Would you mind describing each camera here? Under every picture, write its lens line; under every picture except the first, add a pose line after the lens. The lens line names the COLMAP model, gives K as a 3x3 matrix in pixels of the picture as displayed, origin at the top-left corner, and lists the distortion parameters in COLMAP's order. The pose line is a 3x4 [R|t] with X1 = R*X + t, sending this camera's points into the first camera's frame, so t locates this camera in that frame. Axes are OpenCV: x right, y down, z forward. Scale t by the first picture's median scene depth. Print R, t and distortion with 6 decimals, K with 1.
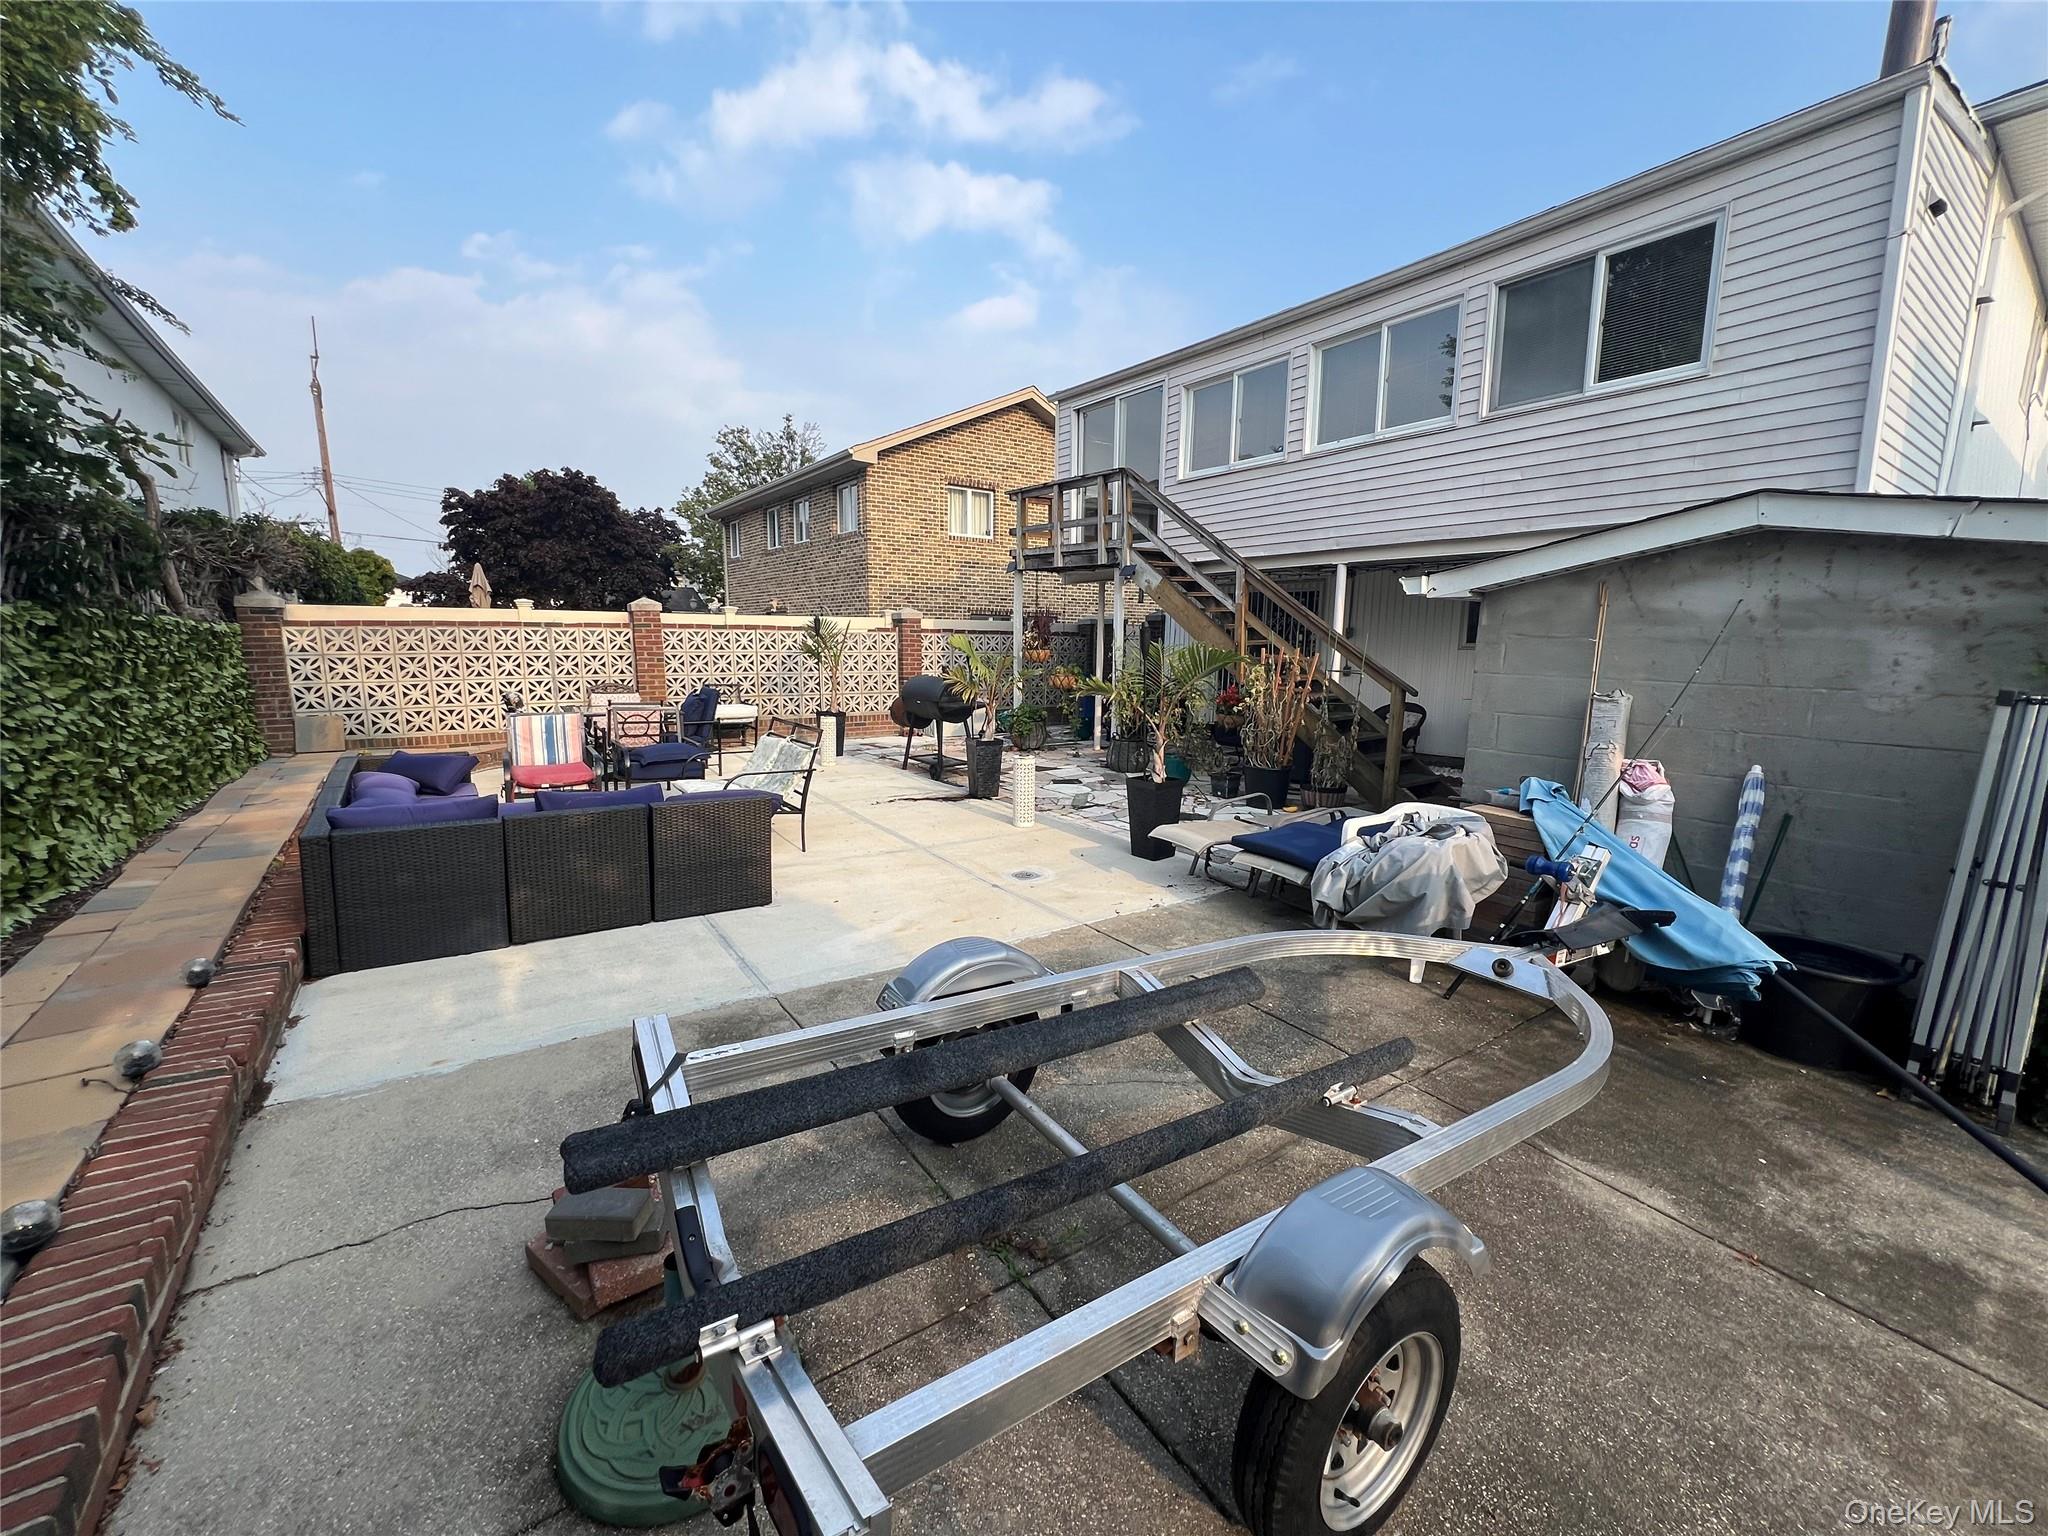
lens RADIAL K [[822.8, 0, 1023.2], [0, 822.8, 763.0], [0, 0, 1]] dist [-0.004436, 0.000671]
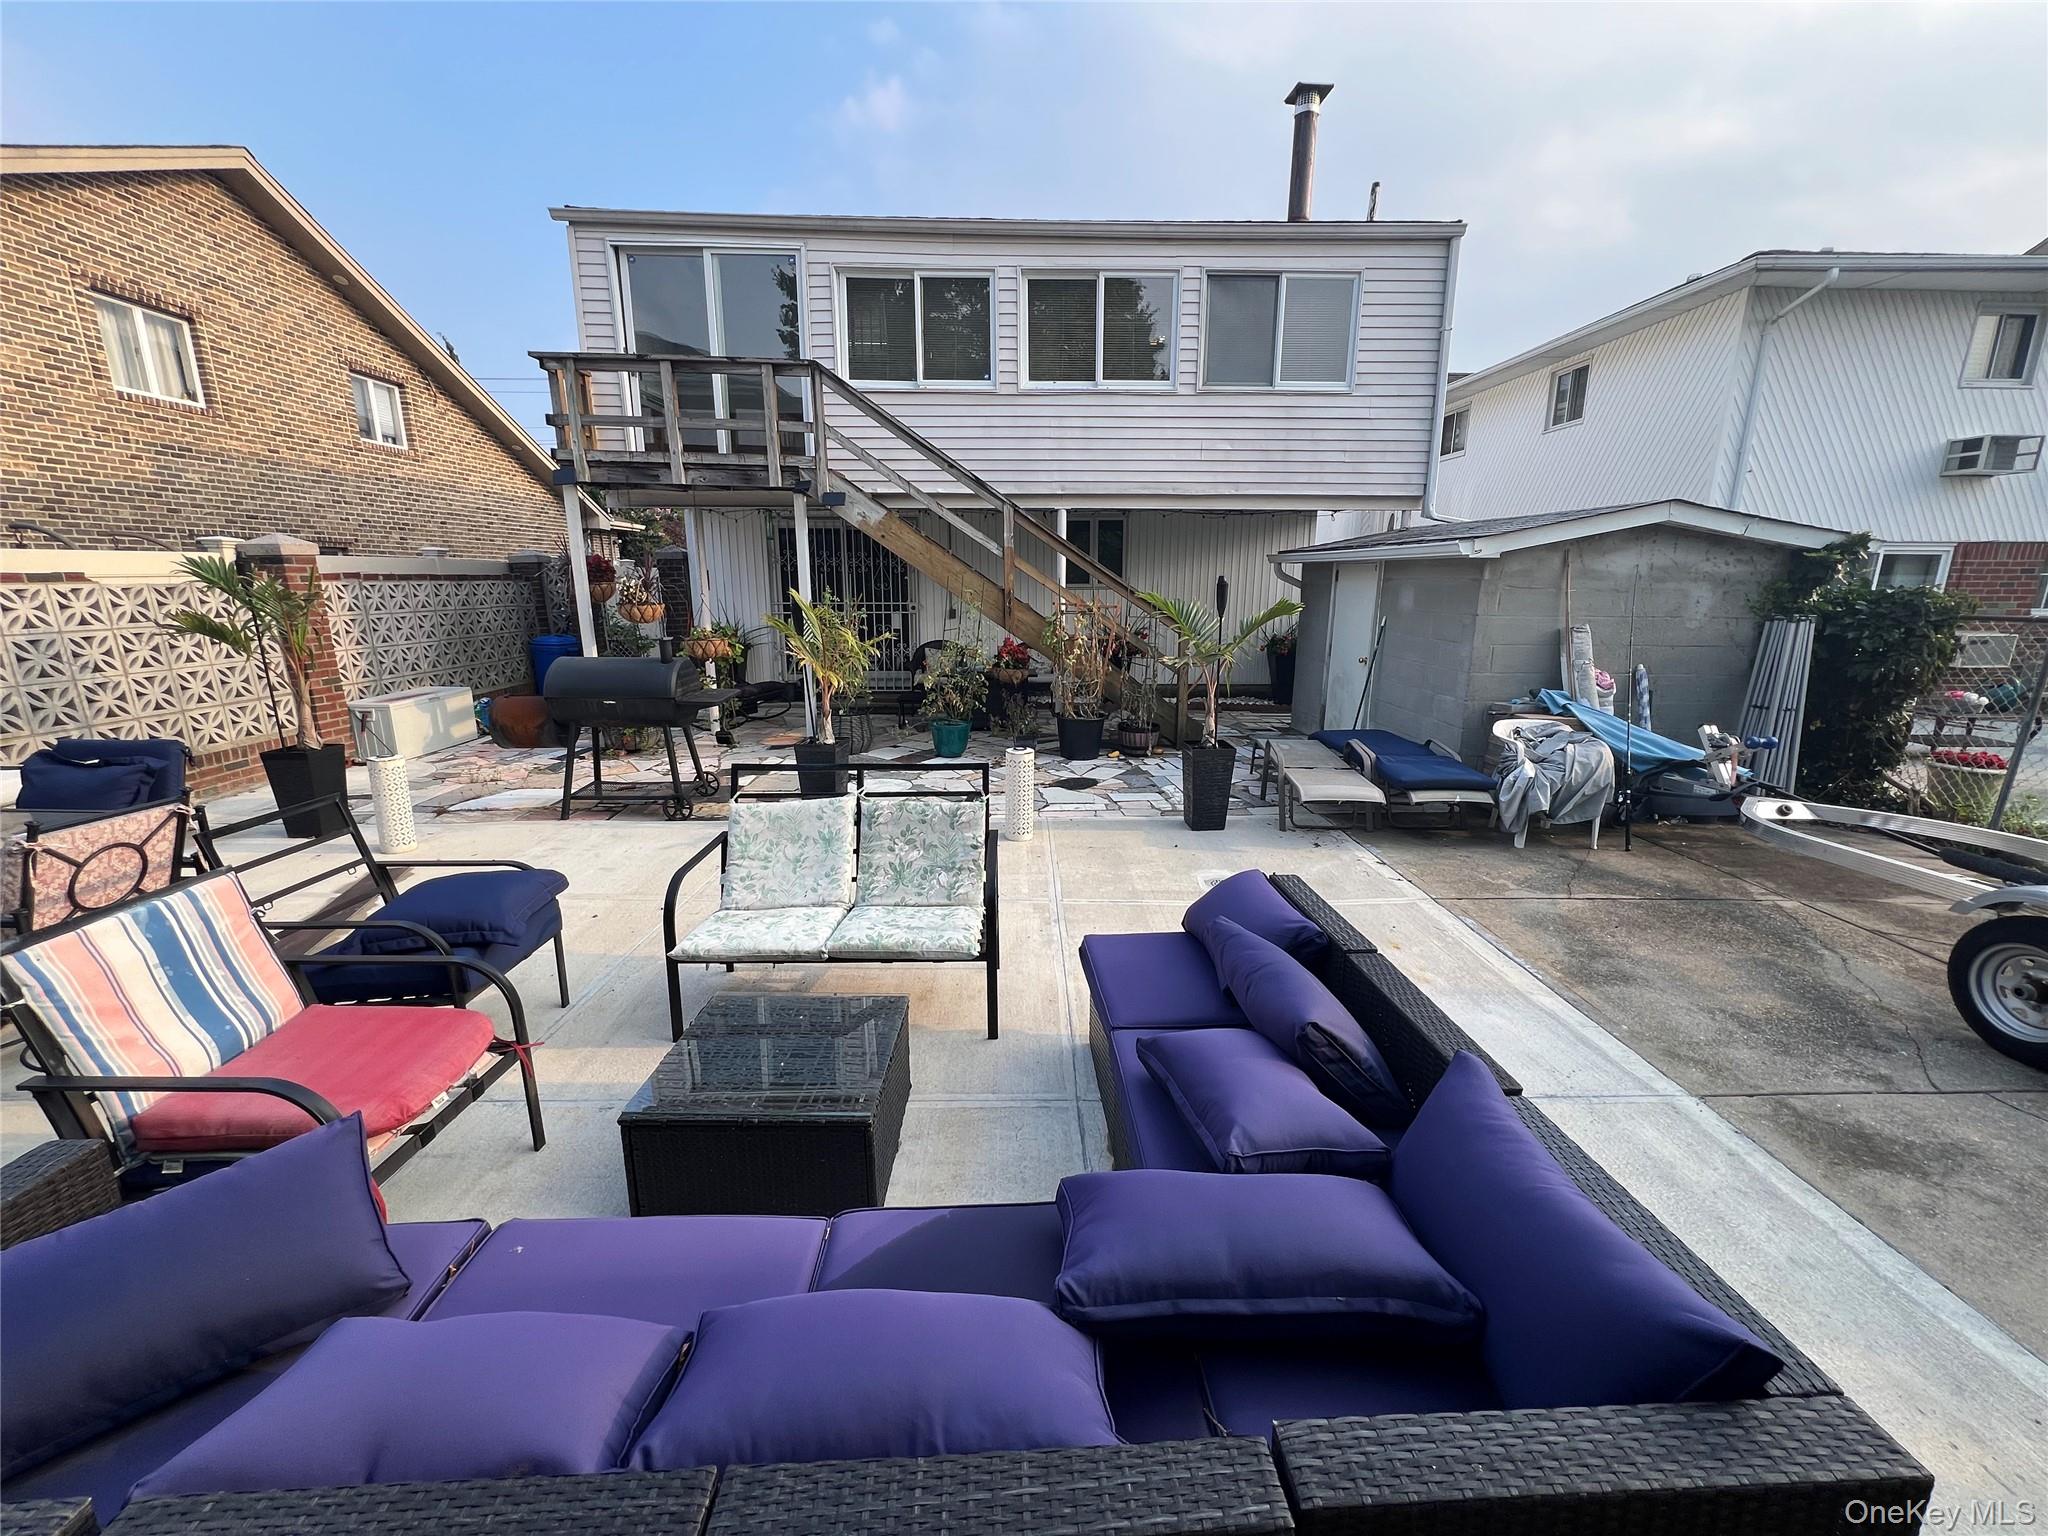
lens RADIAL K [[822.8, 0, 1026.4], [0, 822.8, 766.9], [0, 0, 1]] dist [-0.004436, 0.000671]
pose [[0.552025, -0.201408, 0.809137, -0.529756], [0.129975, 0.979312, 0.155093, -0.094858], [-0.823635, 0.019552, 0.566783, 0.474534]]
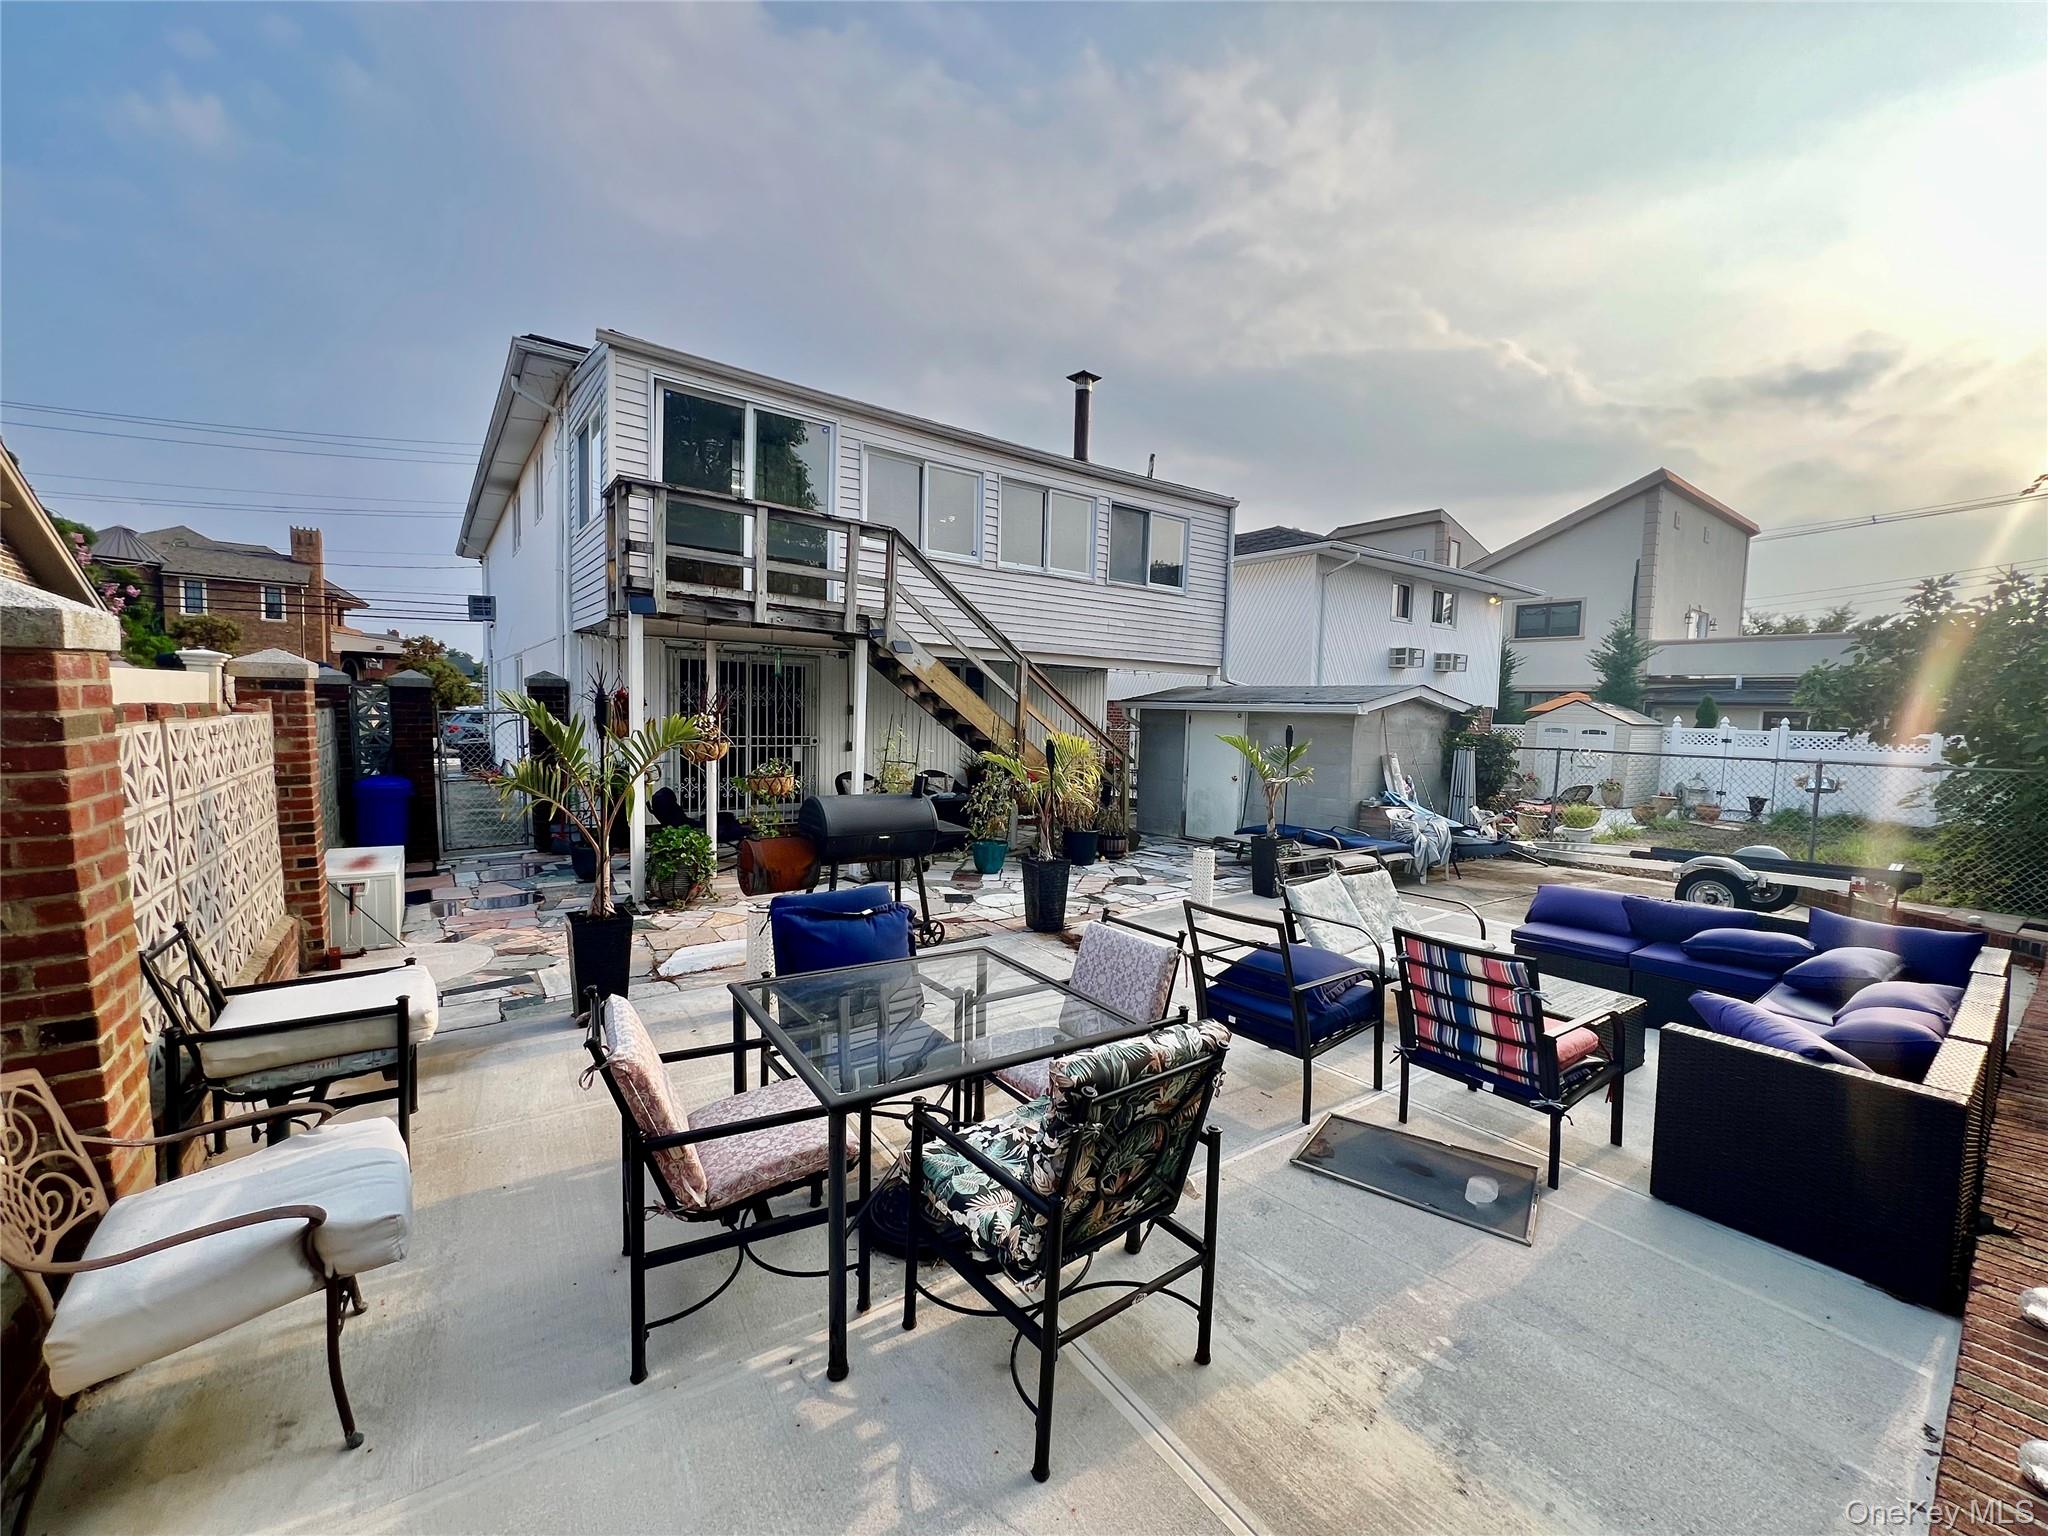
lens RADIAL K [[822.8, 0, 1023.9], [0, 822.8, 766.1], [0, 0, 1]] dist [-0.004436, 0.000671]
pose [[-0.021014, -0.082078, 0.996404, -0.866965], [0.123197, 0.988816, 0.084051, -0.193944], [-0.992160, 0.124520, -0.010667, 1.040132]]
